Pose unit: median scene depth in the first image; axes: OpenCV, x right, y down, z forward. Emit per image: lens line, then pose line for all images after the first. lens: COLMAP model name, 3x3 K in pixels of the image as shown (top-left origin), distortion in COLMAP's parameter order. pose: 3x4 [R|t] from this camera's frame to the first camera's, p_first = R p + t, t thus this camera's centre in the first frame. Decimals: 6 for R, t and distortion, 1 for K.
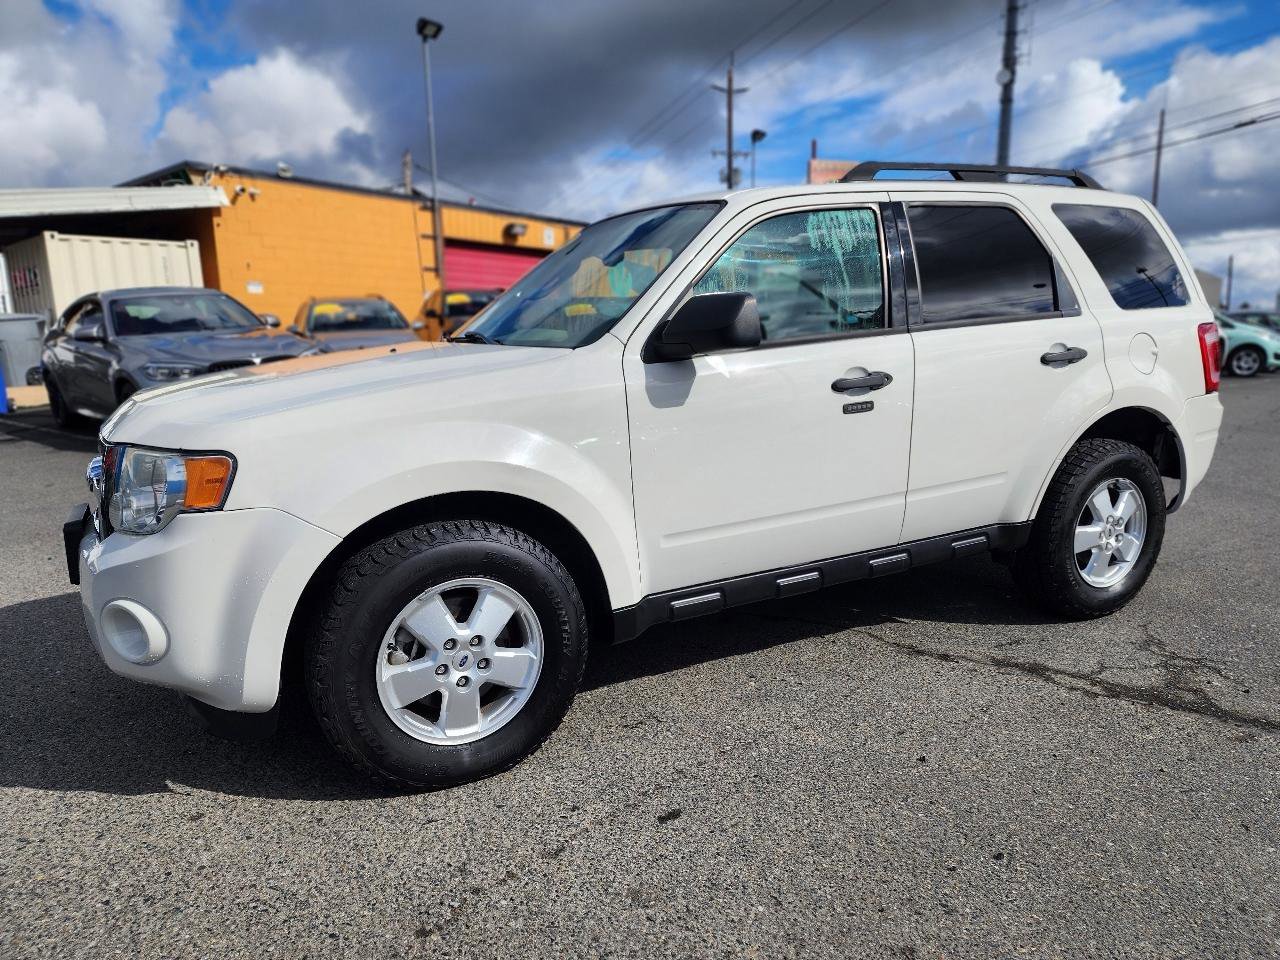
lens RADIAL K [[864.3, 0, 638.8], [0, 864.3, 499.6], [0, 0, 1]] dist [0.076362, -0.058754]
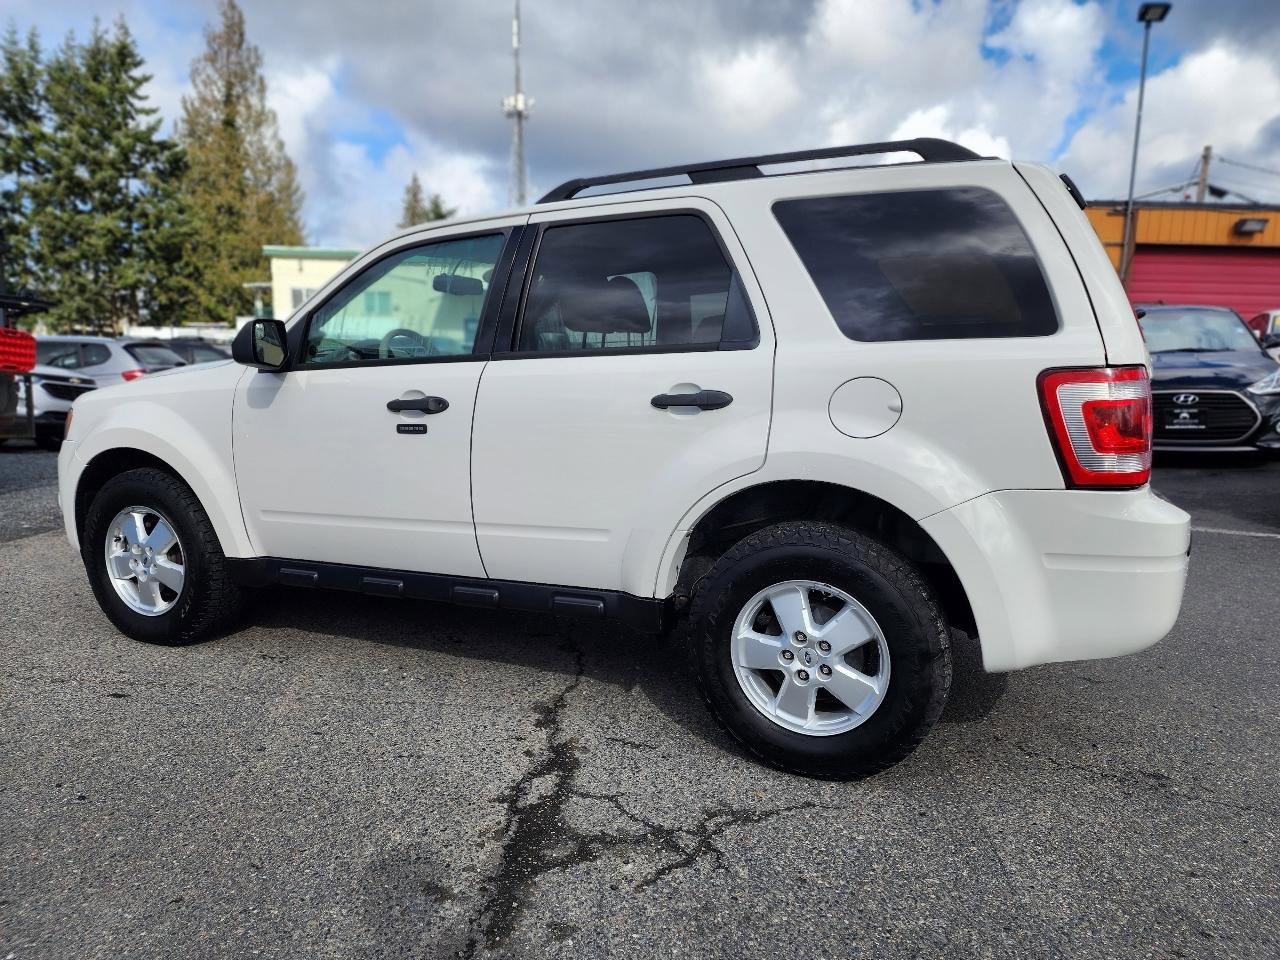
lens RADIAL K [[864.3, 0, 629.5], [0, 864.3, 486.1], [0, 0, 1]] dist [0.076362, -0.058754]
pose [[0.606334, 0.145831, -0.781724, 1.048405], [-0.170390, 0.984035, 0.051411, -0.116440], [0.776741, 0.102026, 0.621501, 0.482433]]
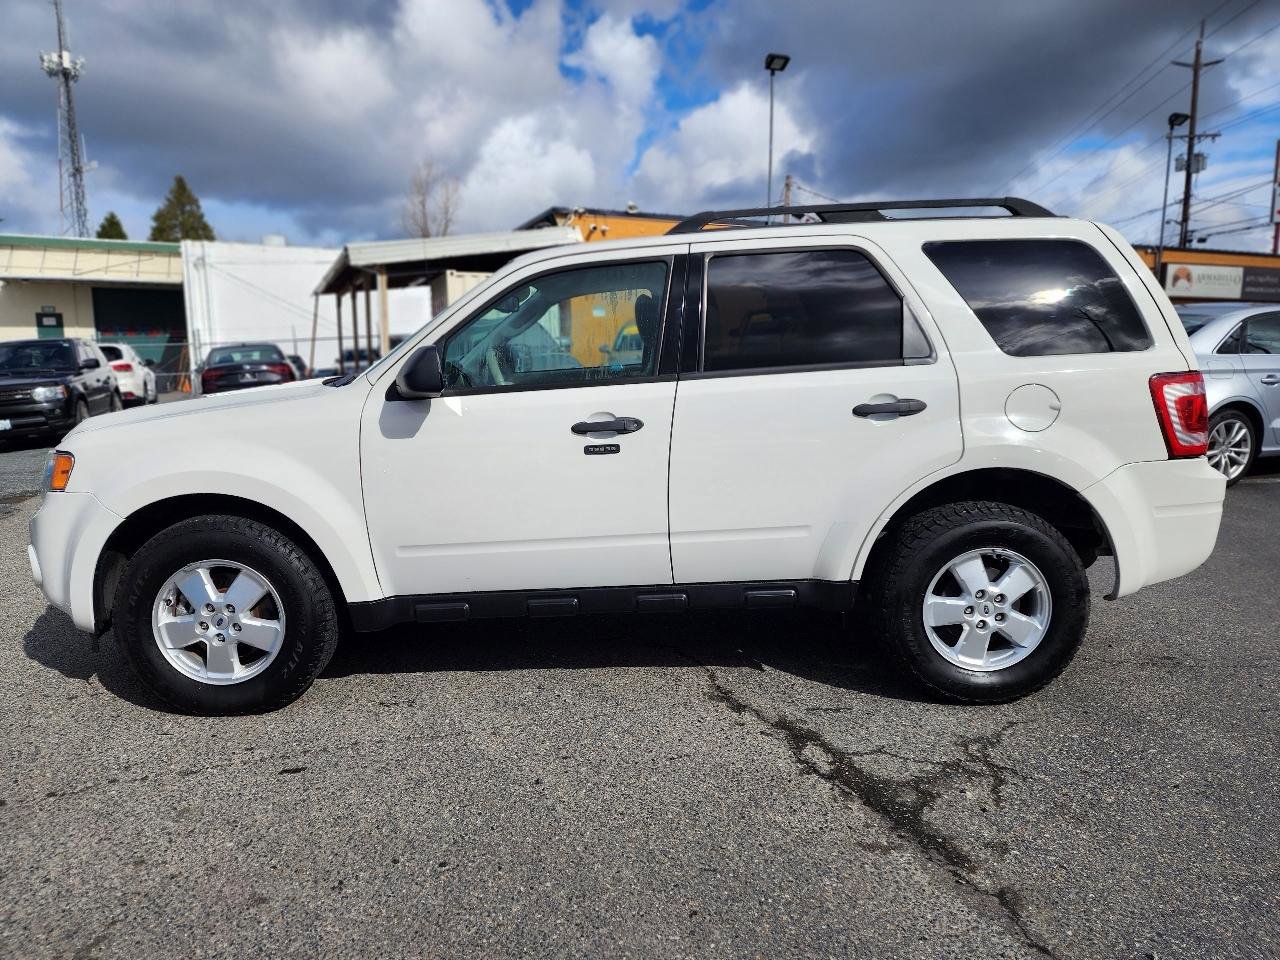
lens RADIAL K [[864.3, 0, 630.1], [0, 864.3, 482.6], [0, 0, 1]] dist [0.076362, -0.058754]
pose [[0.885205, 0.081497, -0.458007, 0.659665], [-0.095217, 0.995433, -0.006904, -0.052248], [0.455352, 0.049722, 0.888922, 0.062963]]
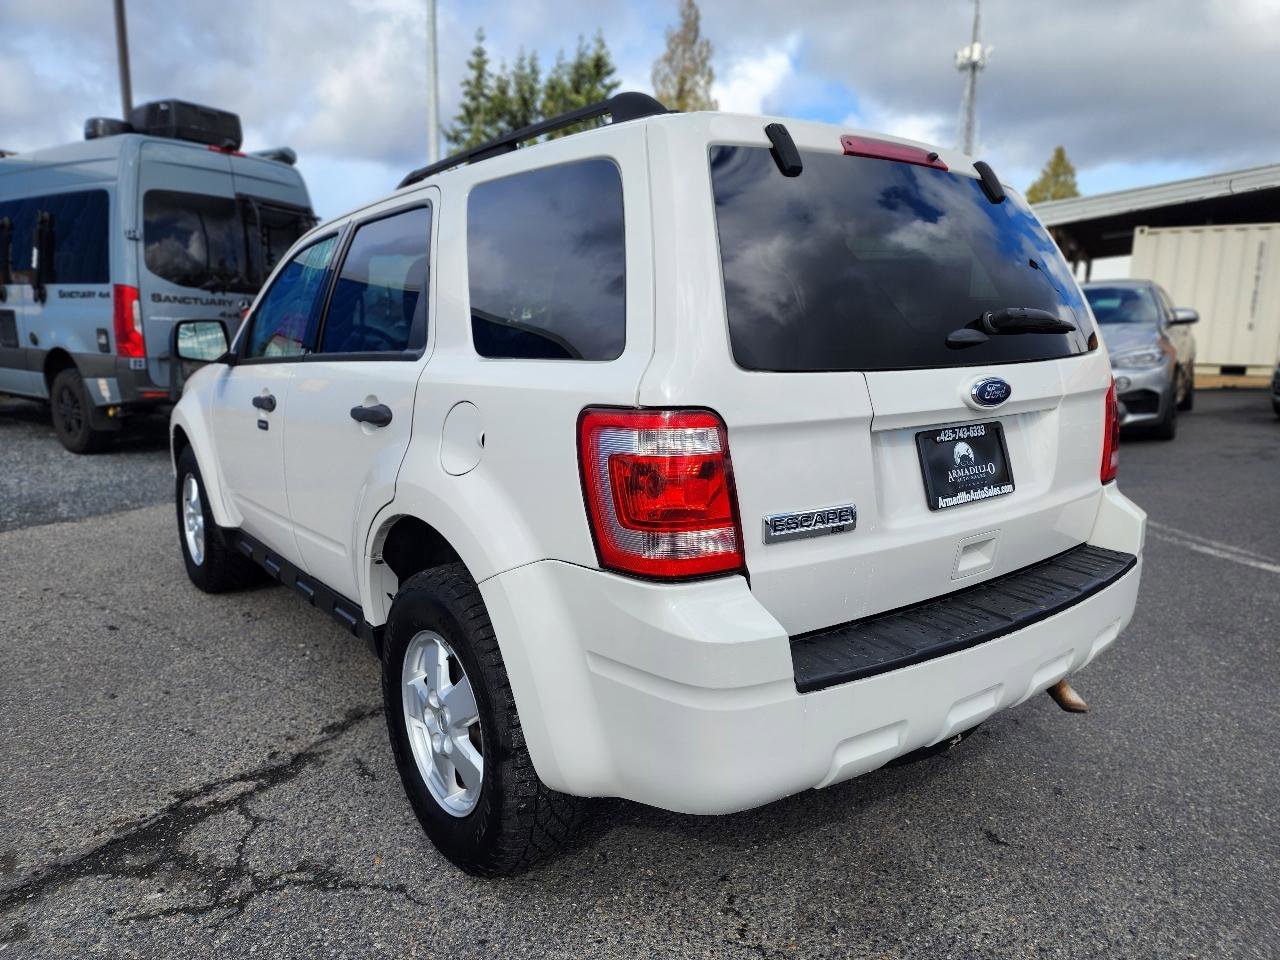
lens RADIAL K [[864.3, 0, 623.7], [0, 864.3, 481.6], [0, 0, 1]] dist [0.076362, -0.058754]
pose [[0.149671, 0.200727, -0.968146, 1.187714], [-0.201009, 0.964905, 0.168980, -0.266302], [0.968088, 0.169314, 0.184766, 1.061539]]
